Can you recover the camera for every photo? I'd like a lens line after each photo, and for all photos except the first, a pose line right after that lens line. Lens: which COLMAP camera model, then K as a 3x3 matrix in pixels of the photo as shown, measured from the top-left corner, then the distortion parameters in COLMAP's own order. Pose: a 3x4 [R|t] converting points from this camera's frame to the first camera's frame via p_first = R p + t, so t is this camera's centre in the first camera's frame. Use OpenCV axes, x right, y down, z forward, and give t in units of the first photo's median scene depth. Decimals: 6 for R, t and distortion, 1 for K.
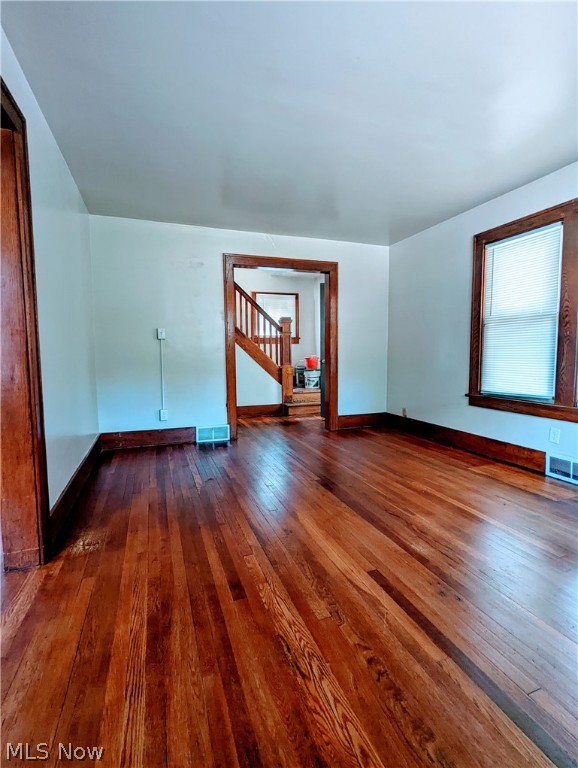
lens RADIAL K [[364.2, 0, 284.8], [0, 364.2, 381.6], [0, 0, 1]] dist [-0.001258, -0.000552]
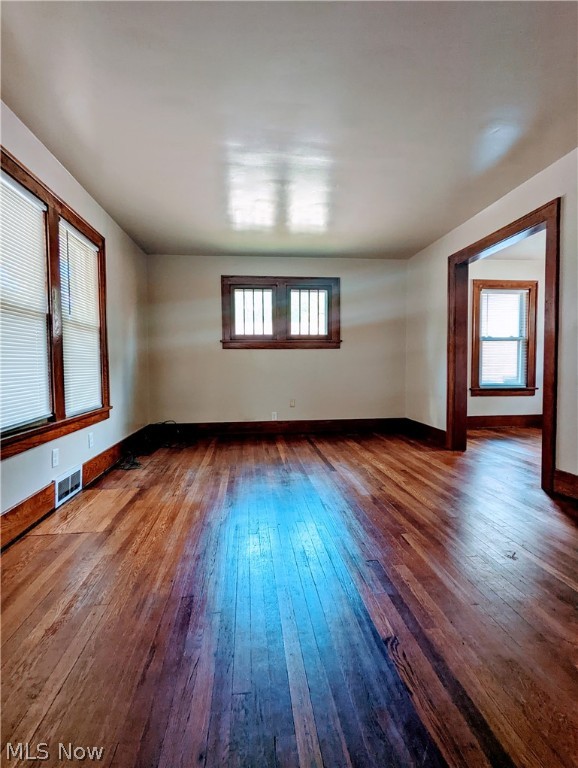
lens RADIAL K [[364.2, 0, 284.8], [0, 364.2, 381.6], [0, 0, 1]] dist [-0.001258, -0.000552]
pose [[-0.971247, 0.006159, 0.237992, 0.035230], [0.035635, 0.992164, 0.119751, -0.193141], [-0.235390, 0.124788, -0.963857, 2.959498]]
